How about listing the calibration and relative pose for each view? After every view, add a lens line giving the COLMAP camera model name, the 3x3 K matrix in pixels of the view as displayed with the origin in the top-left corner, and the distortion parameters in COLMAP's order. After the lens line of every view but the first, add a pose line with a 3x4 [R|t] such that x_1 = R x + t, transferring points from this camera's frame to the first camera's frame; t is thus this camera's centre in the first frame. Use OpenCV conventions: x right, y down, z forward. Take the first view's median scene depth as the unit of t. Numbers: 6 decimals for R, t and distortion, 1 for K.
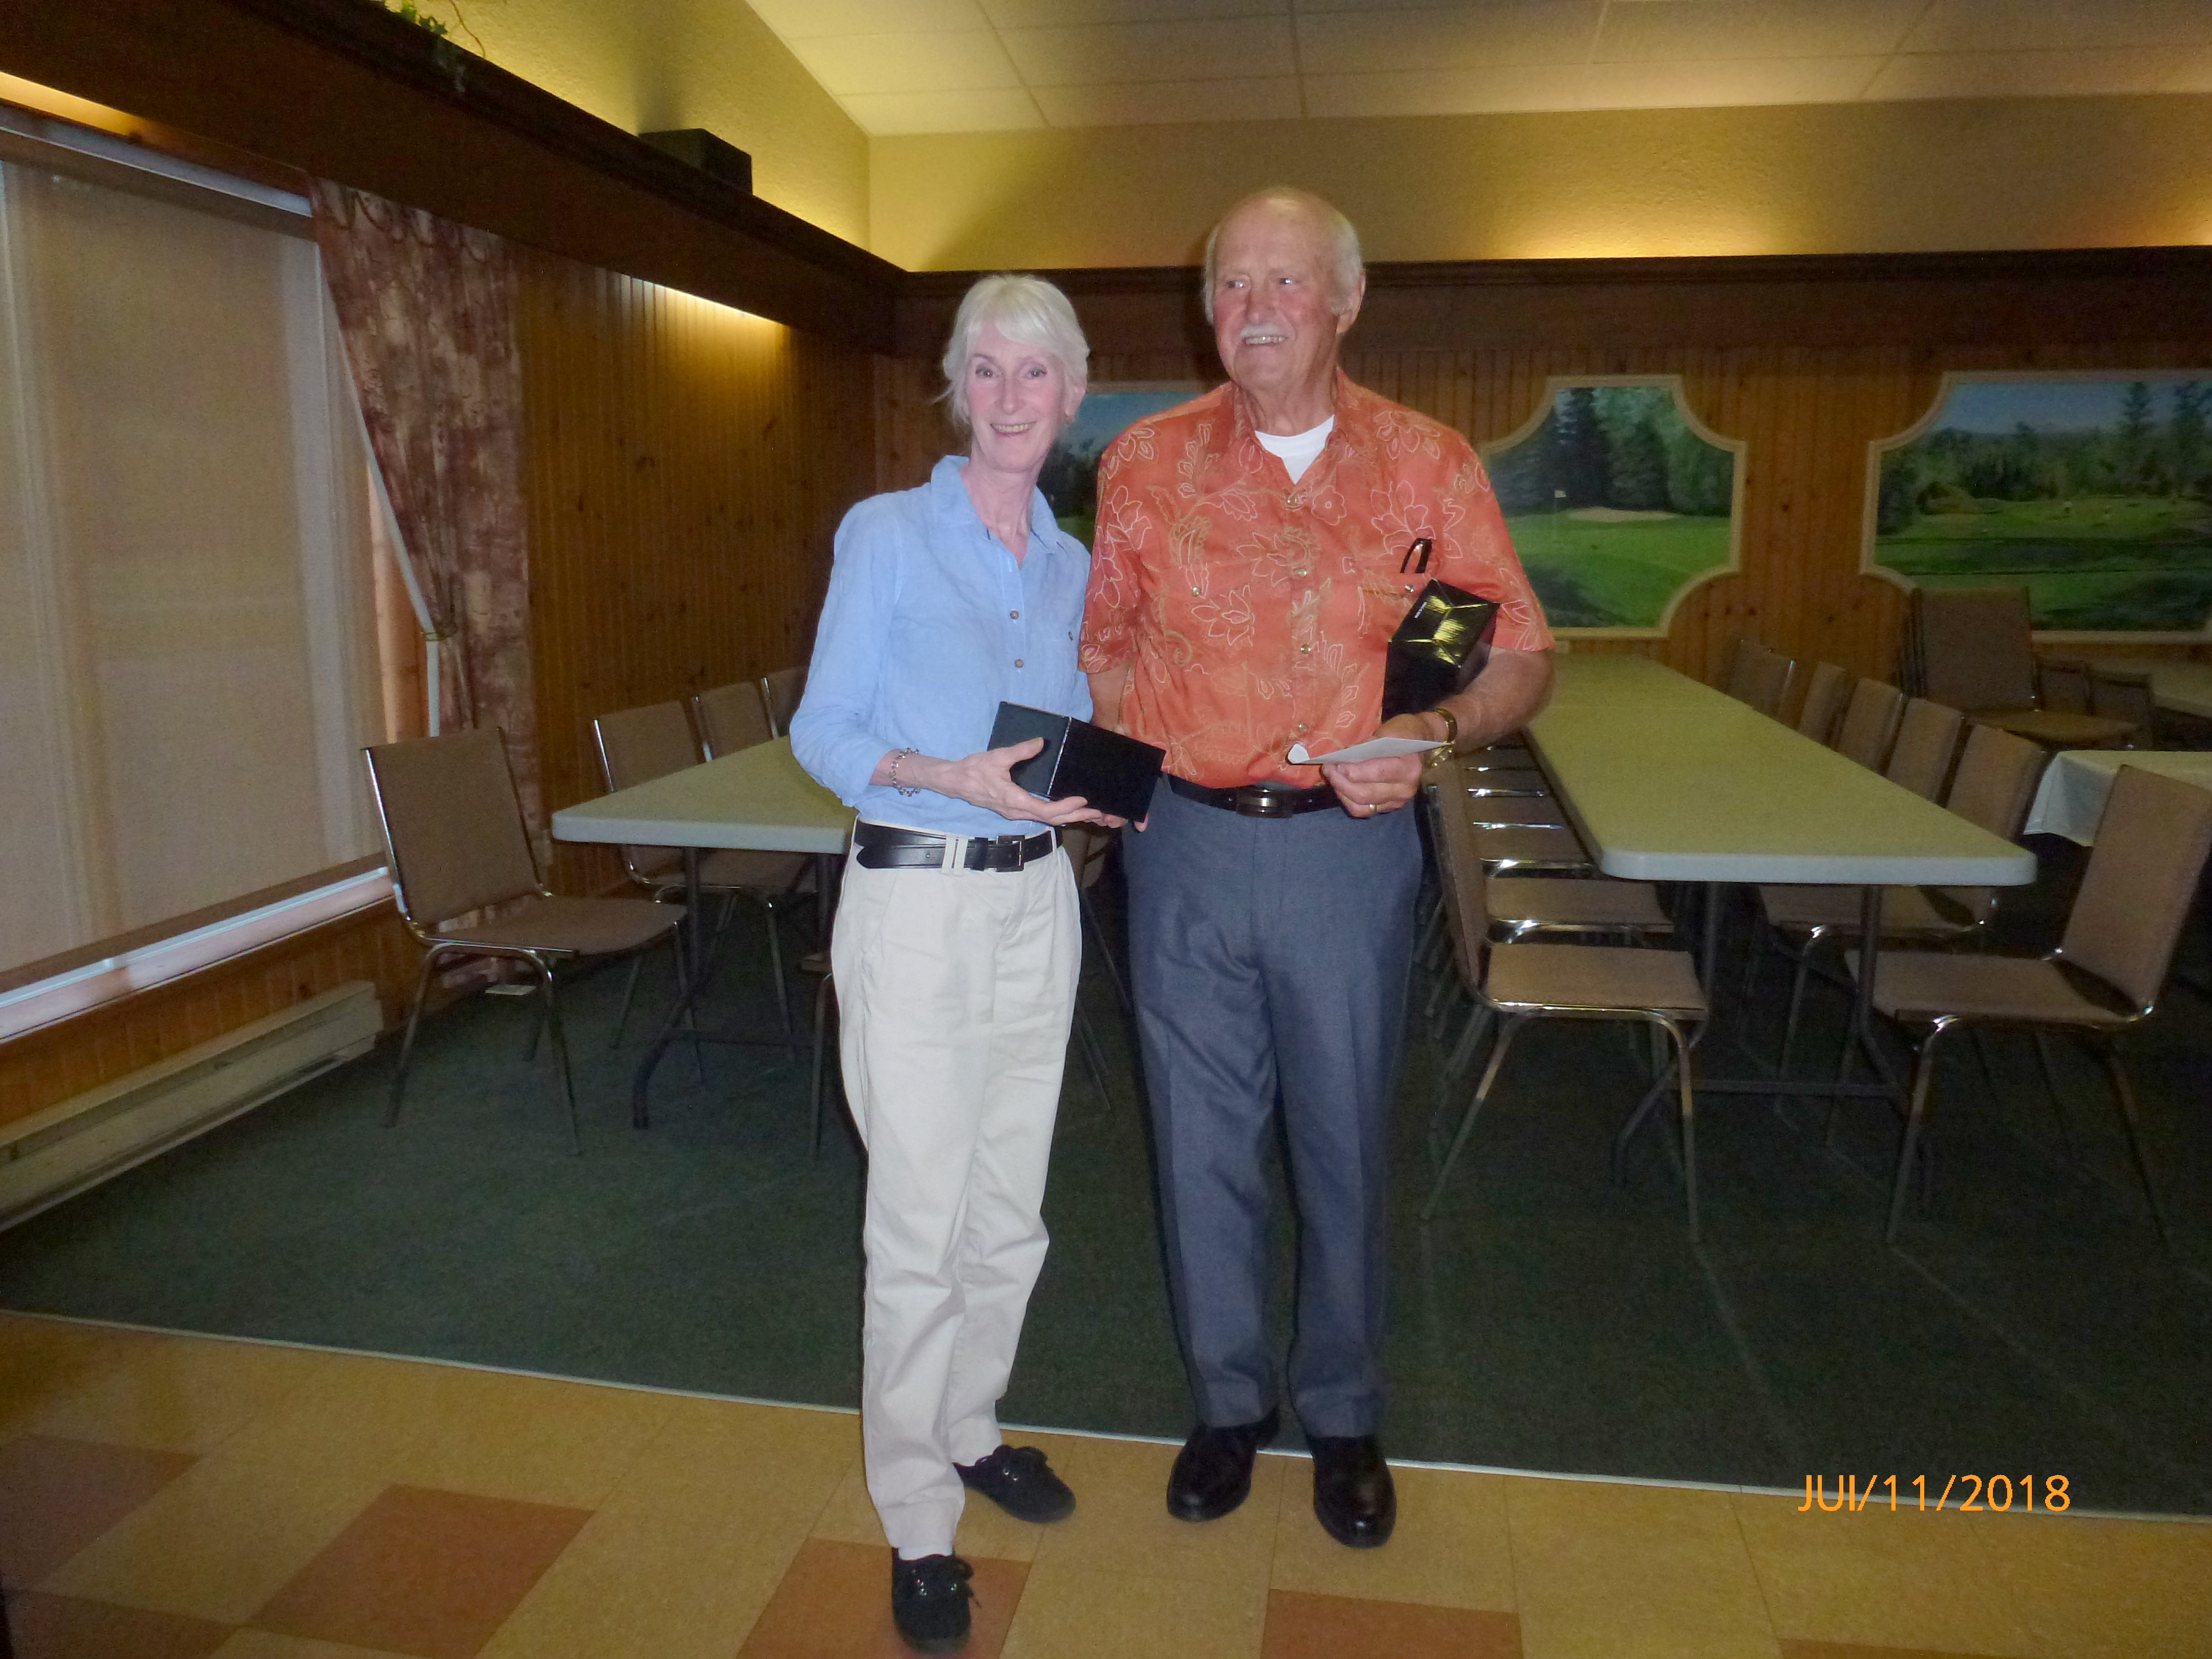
lens RADIAL K [[1598.1, 0, 1117.8], [0, 1598.1, 837.2], [0, 0, 1]] dist [-0.058227, 0.023519]
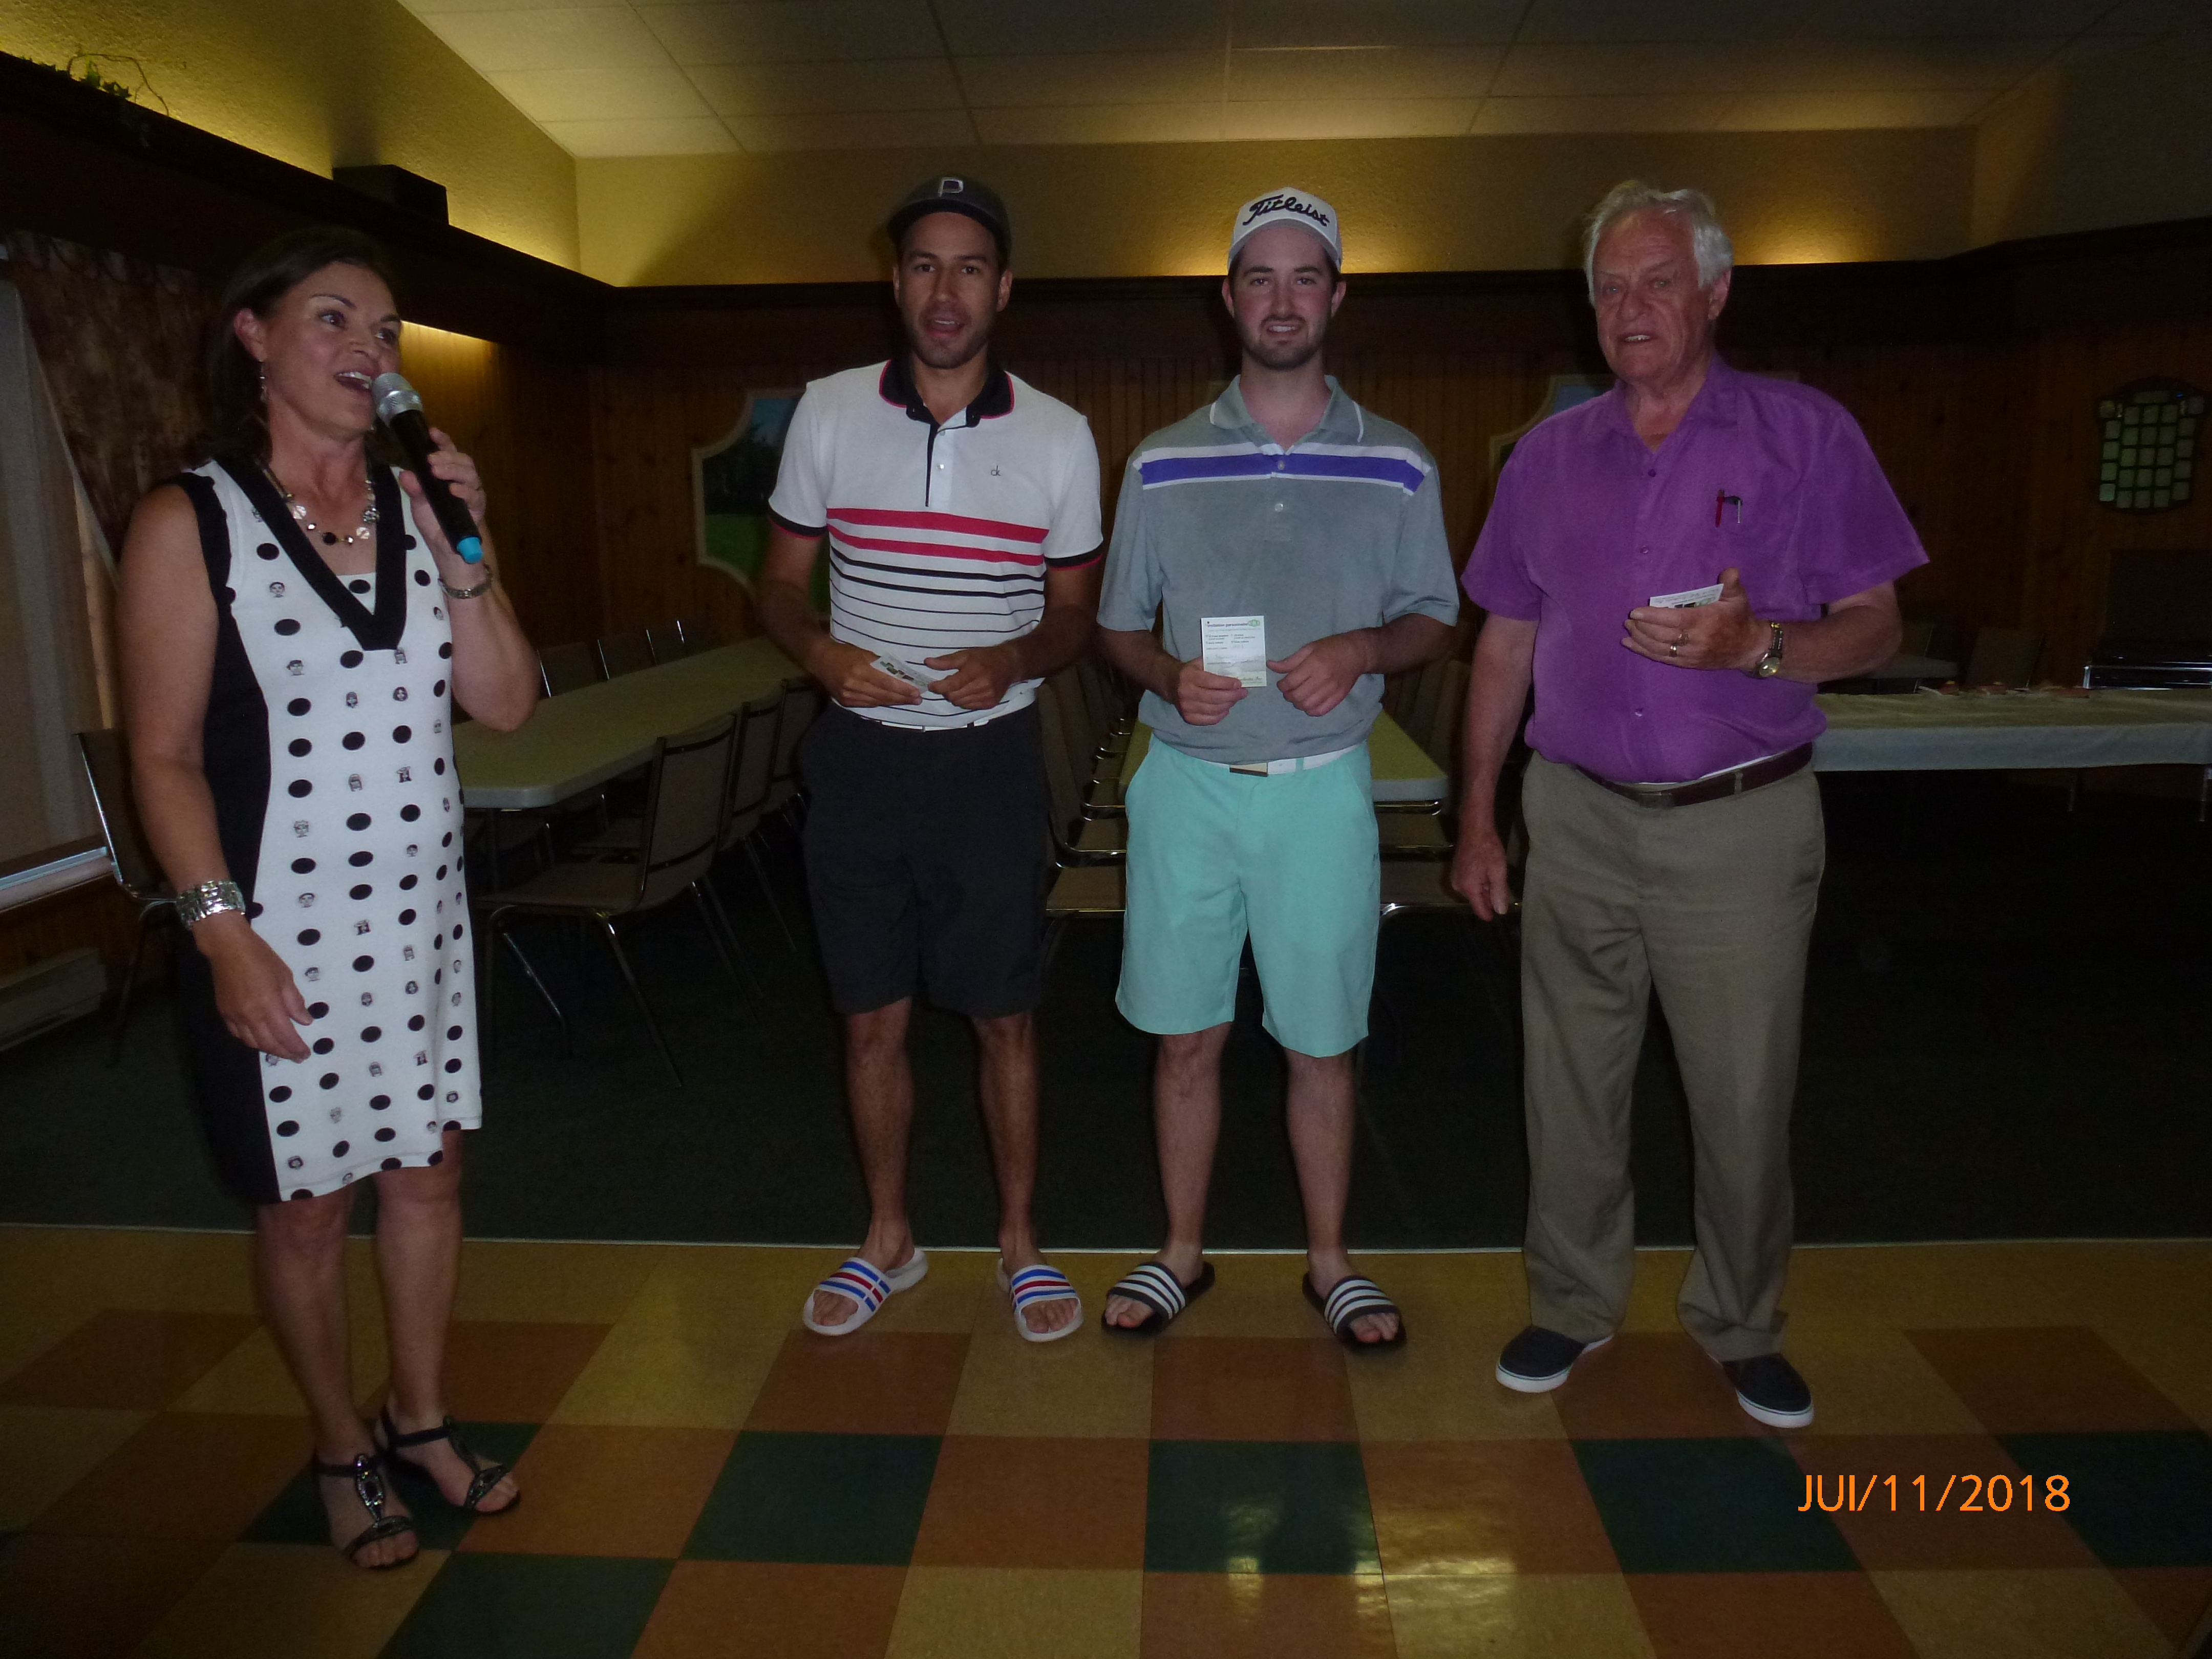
lens RADIAL K [[1598.1, 0, 1100.1], [0, 1598.1, 845.2], [0, 0, 1]] dist [-0.058227, 0.023519]
pose [[0.992975, -0.035276, 0.112947, 0.101321], [0.034114, 0.999343, 0.012202, 0.028402], [-0.113303, -0.008263, 0.993526, -0.165027]]
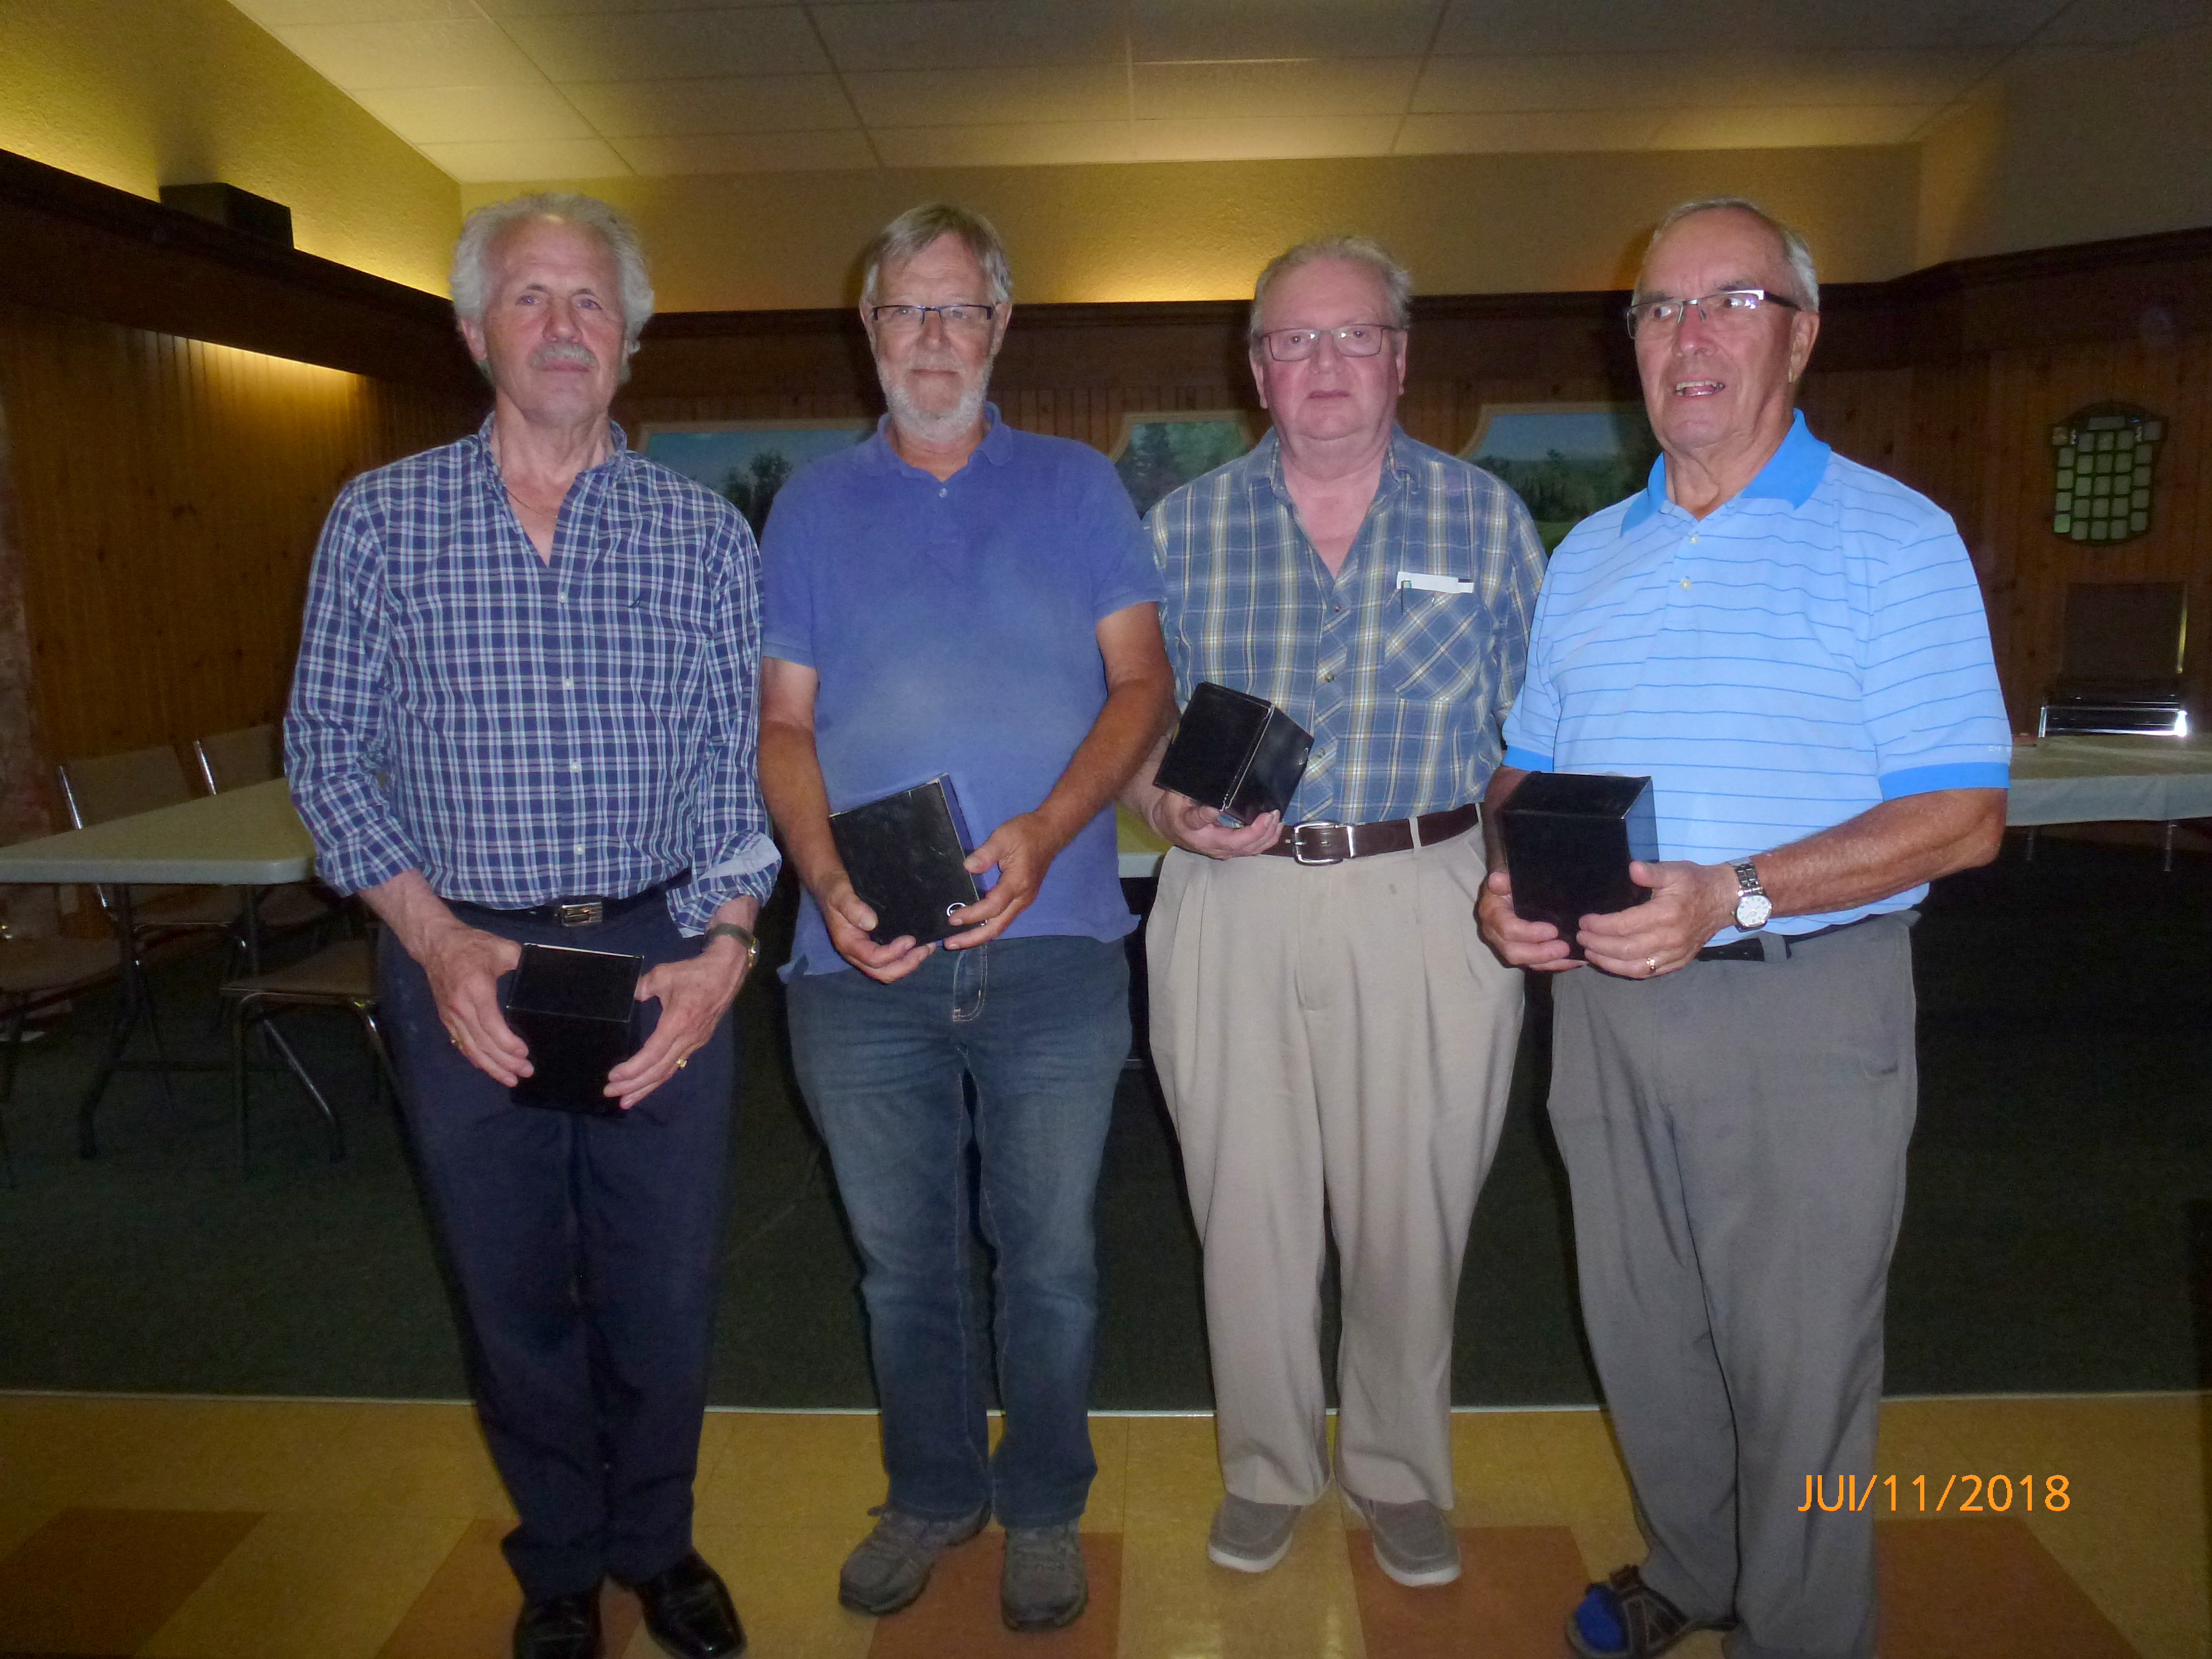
lens RADIAL K [[1598.1, 0, 1099.5], [0, 1598.1, 842.3], [0, 0, 1]] dist [-0.058227, 0.023519]
pose [[0.991845, -0.037650, 0.121761, 0.196224], [0.039454, 0.999144, -0.012443, 0.013140], [-0.121189, 0.017146, 0.992481, -0.077203]]
